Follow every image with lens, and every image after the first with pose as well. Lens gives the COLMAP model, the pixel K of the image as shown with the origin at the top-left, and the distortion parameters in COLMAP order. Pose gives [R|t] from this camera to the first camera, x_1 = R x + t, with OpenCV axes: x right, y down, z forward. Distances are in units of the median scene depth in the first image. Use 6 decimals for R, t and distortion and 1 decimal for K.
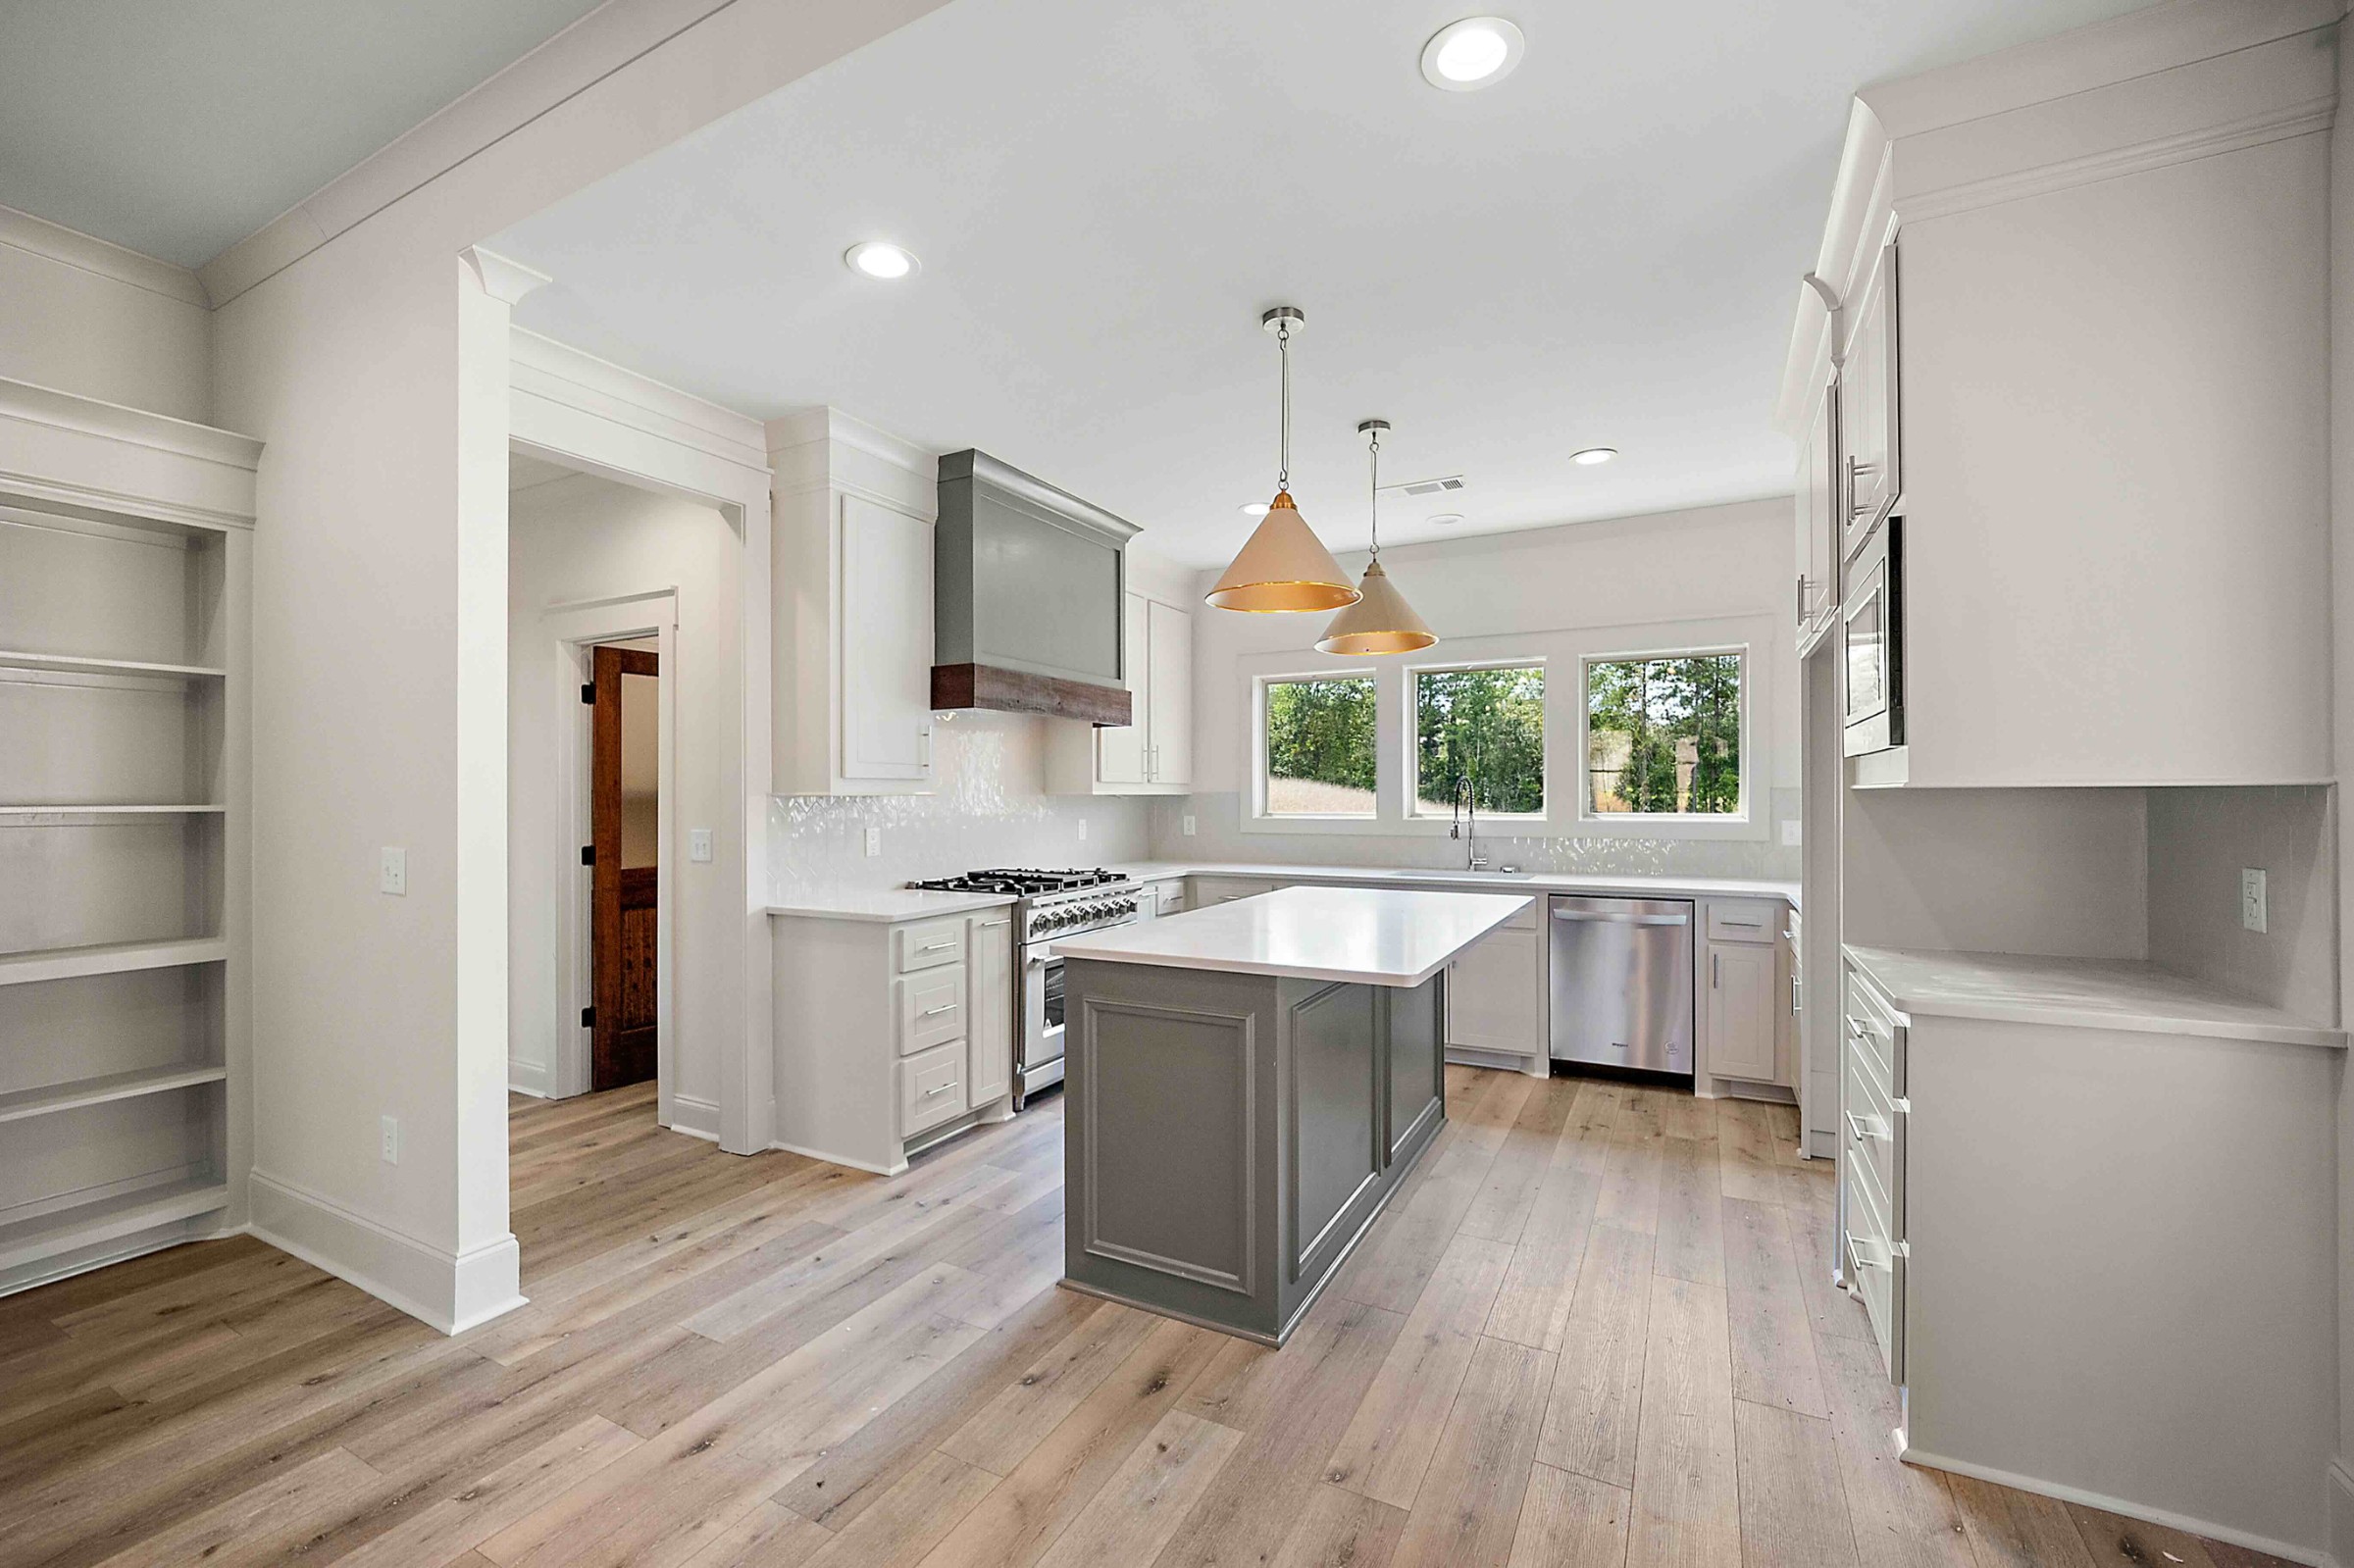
lens RADIAL K [[963.2, 0, 1177.3], [0, 963.2, 796.4], [0, 0, 1]] dist [-0.002798, 0.000071]
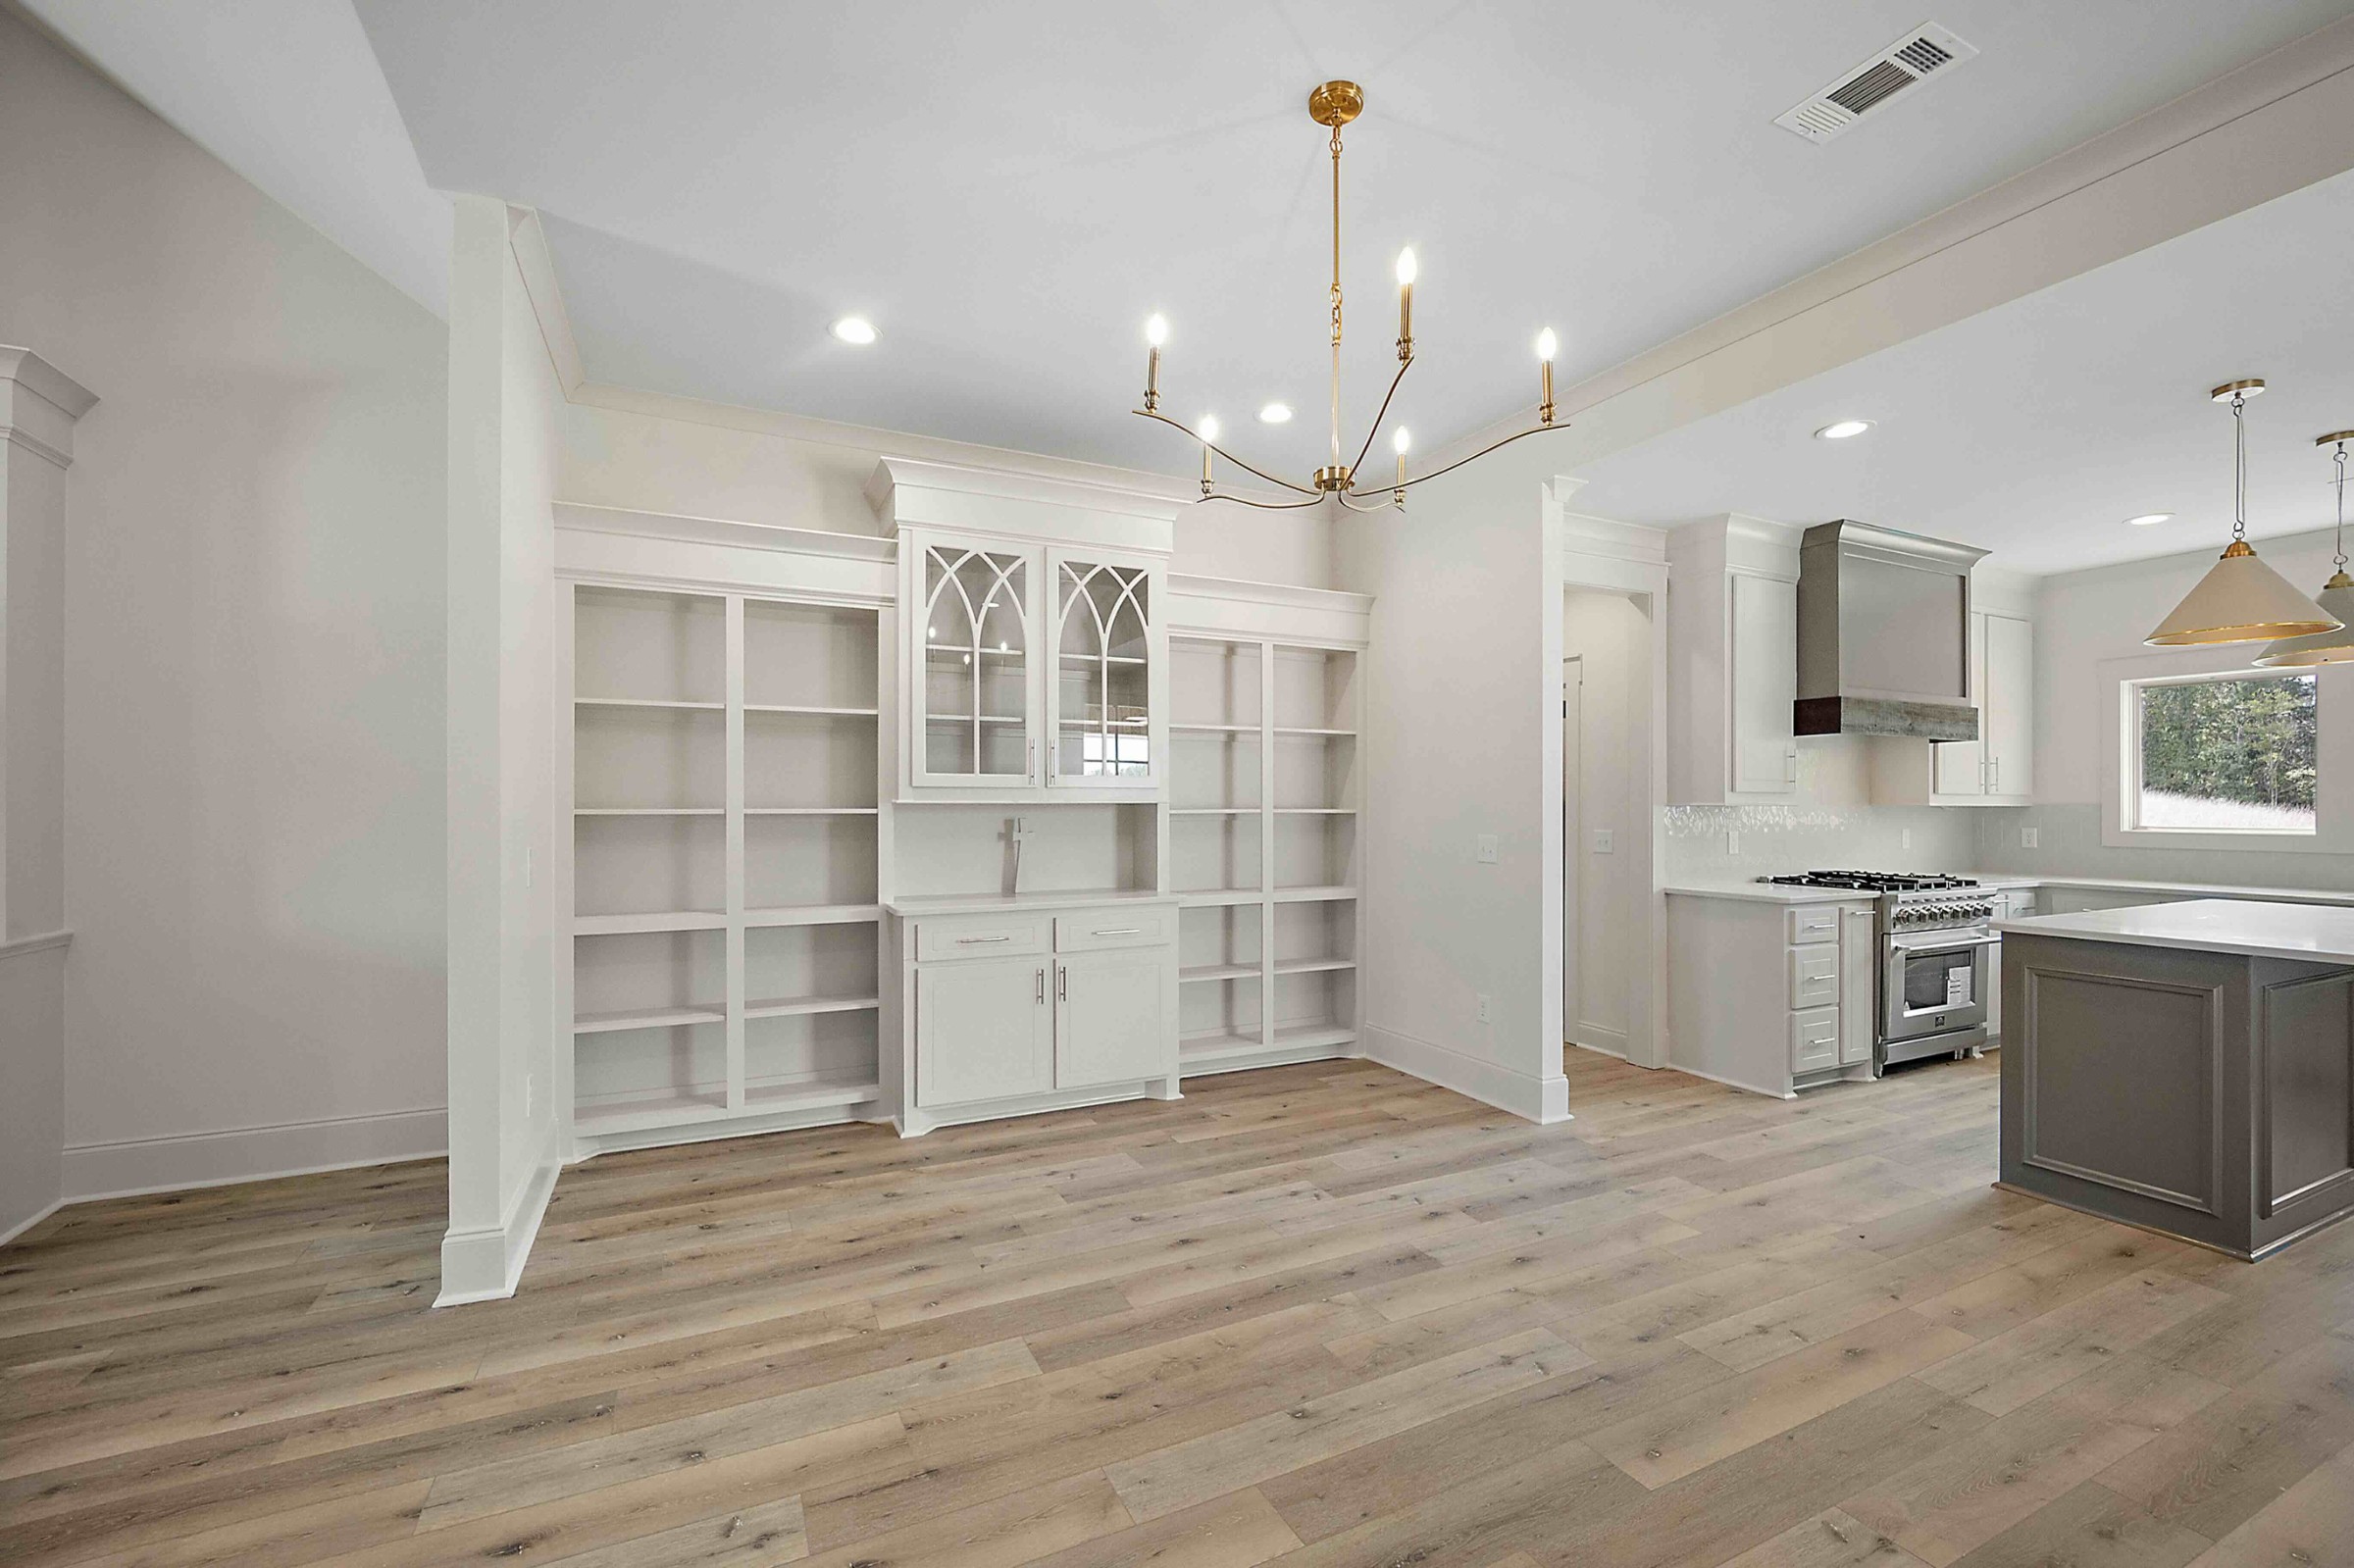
lens RADIAL K [[979.2, 0, 1175.7], [0, 979.2, 801.3], [0, 0, 1]] dist [-0.007362, -0.000147]
pose [[0.808720, 0.002935, -0.588187, -0.160143], [-0.005619, 0.999980, -0.002736, 0.001017], [0.588167, 0.005518, 0.808721, -0.460200]]
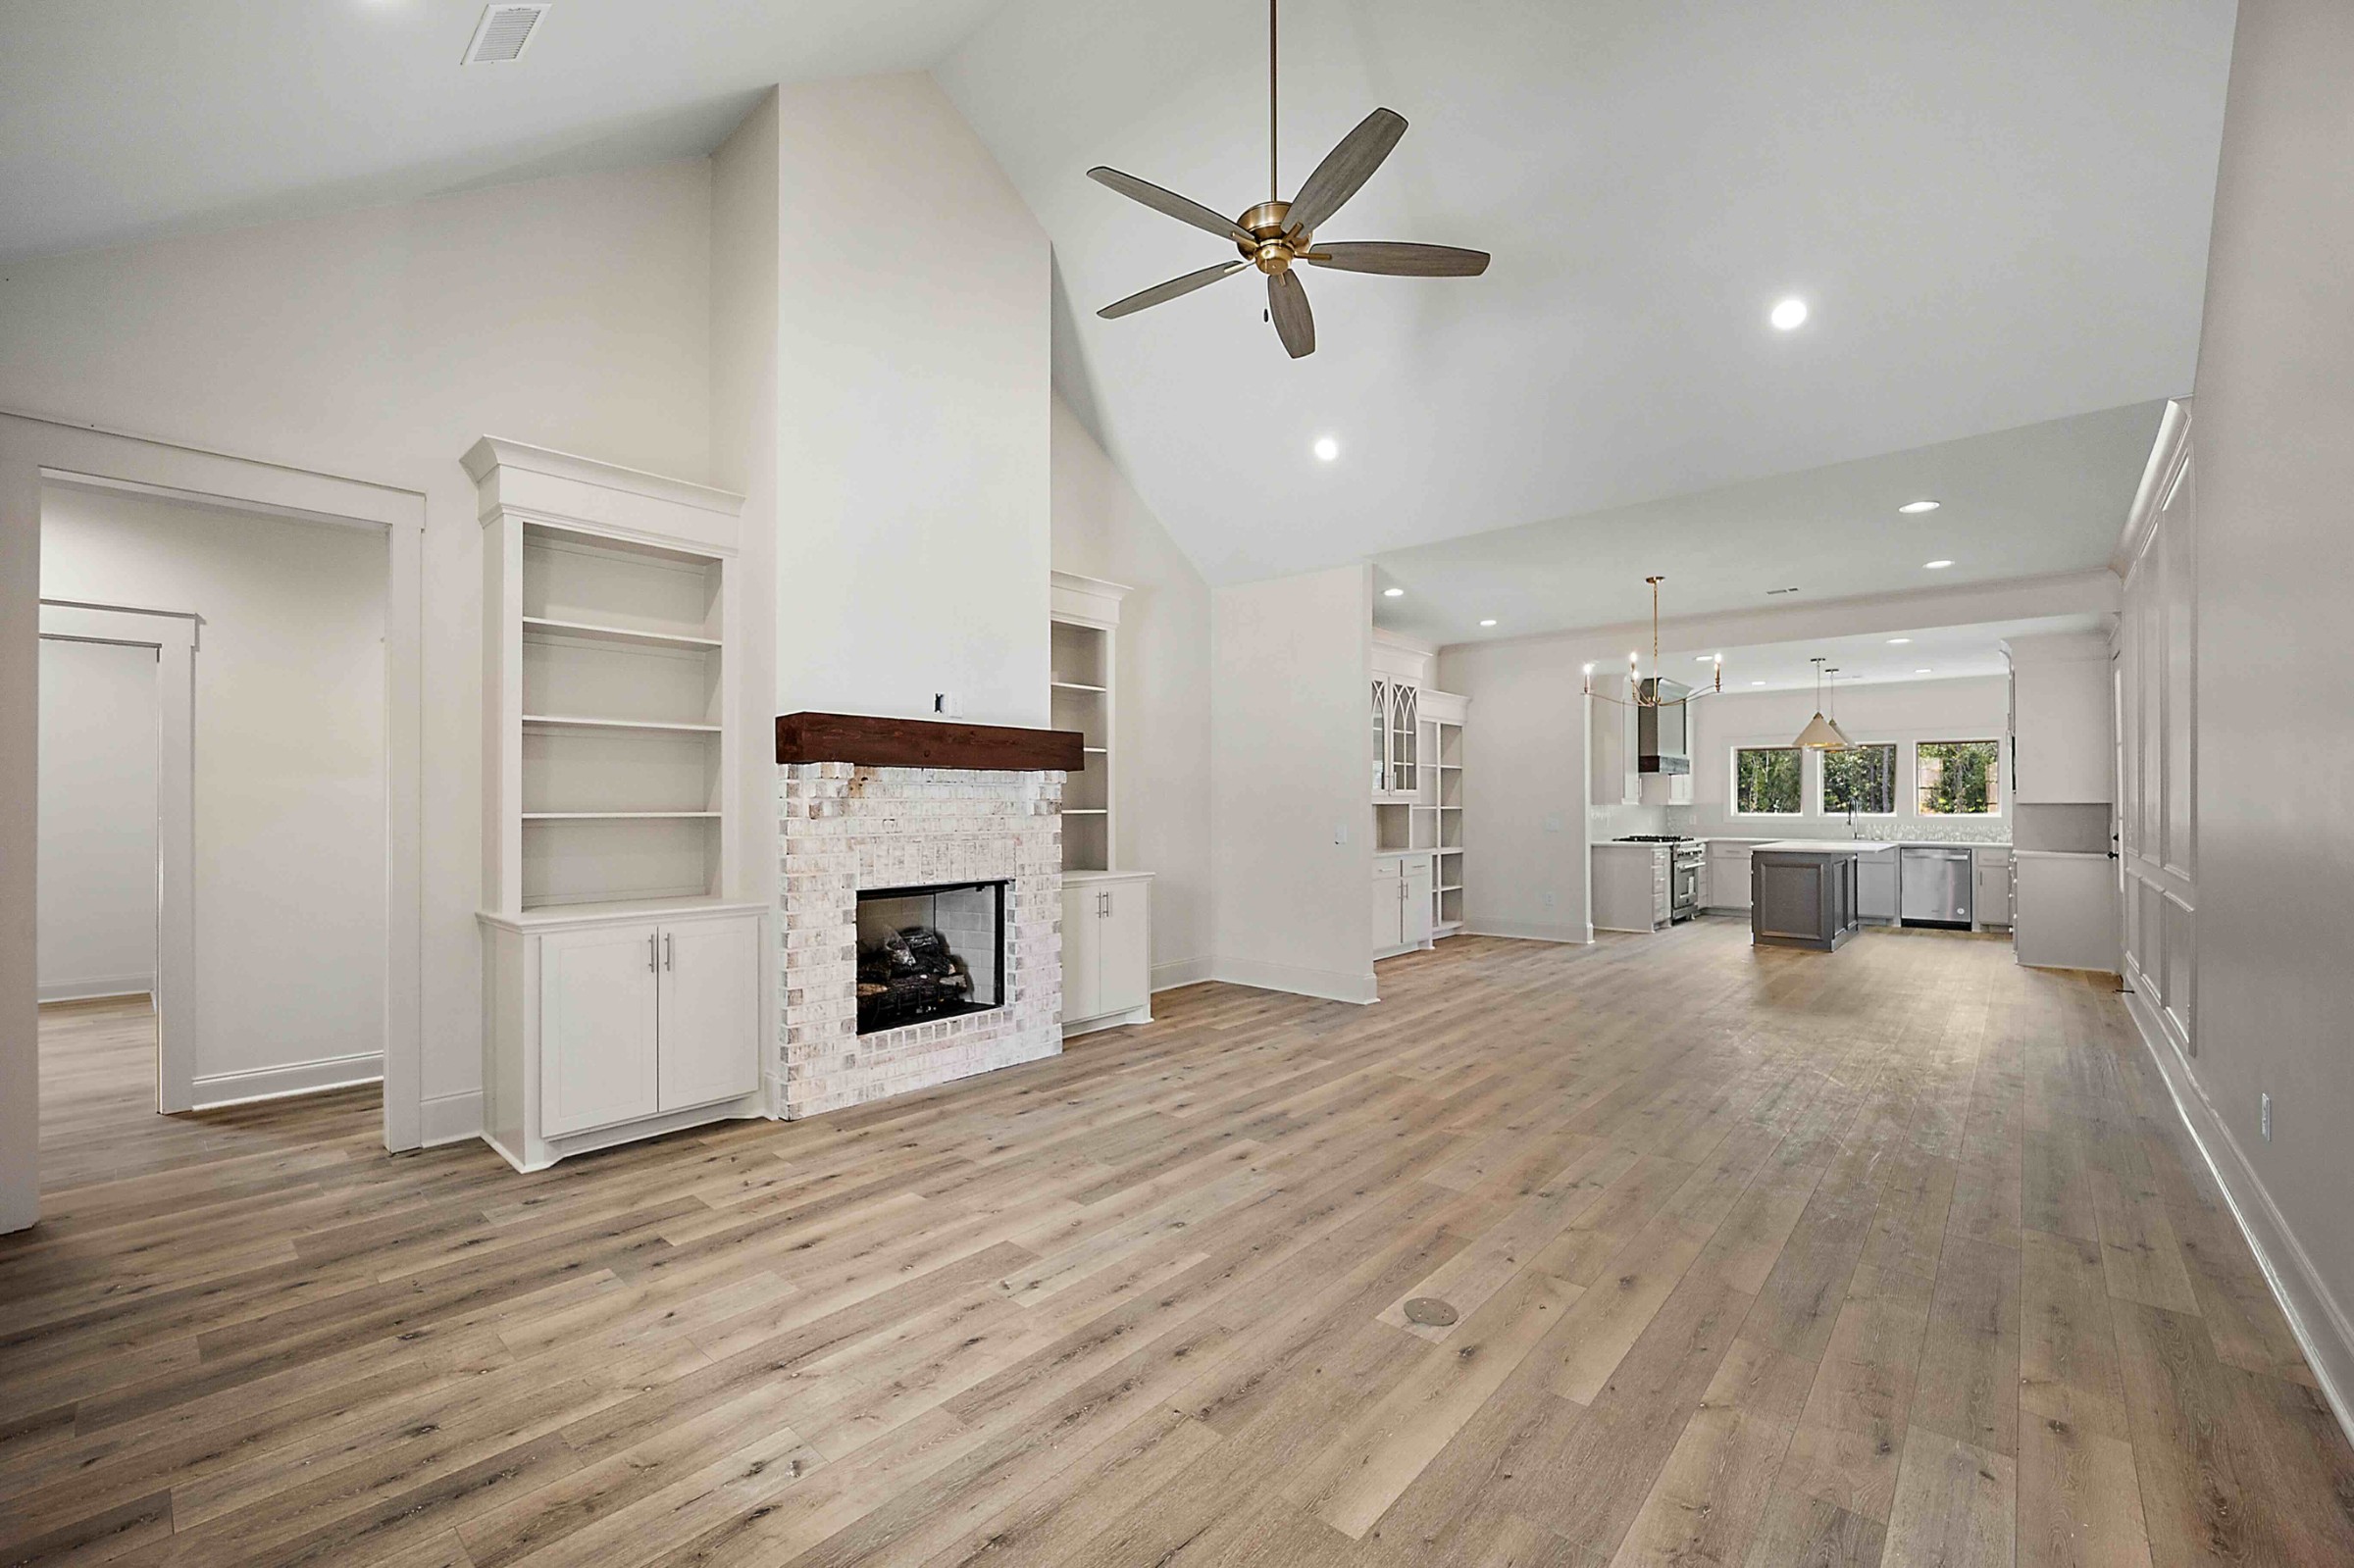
lens RADIAL K [[963.2, 0, 1177.3], [0, 963.2, 796.4], [0, 0, 1]] dist [-0.002798, 0.000071]
pose [[0.973019, 0.006224, -0.230642, -0.870624], [-0.007921, 0.999948, -0.006431, 0.002394], [0.230590, 0.008085, 0.973017, -1.860483]]
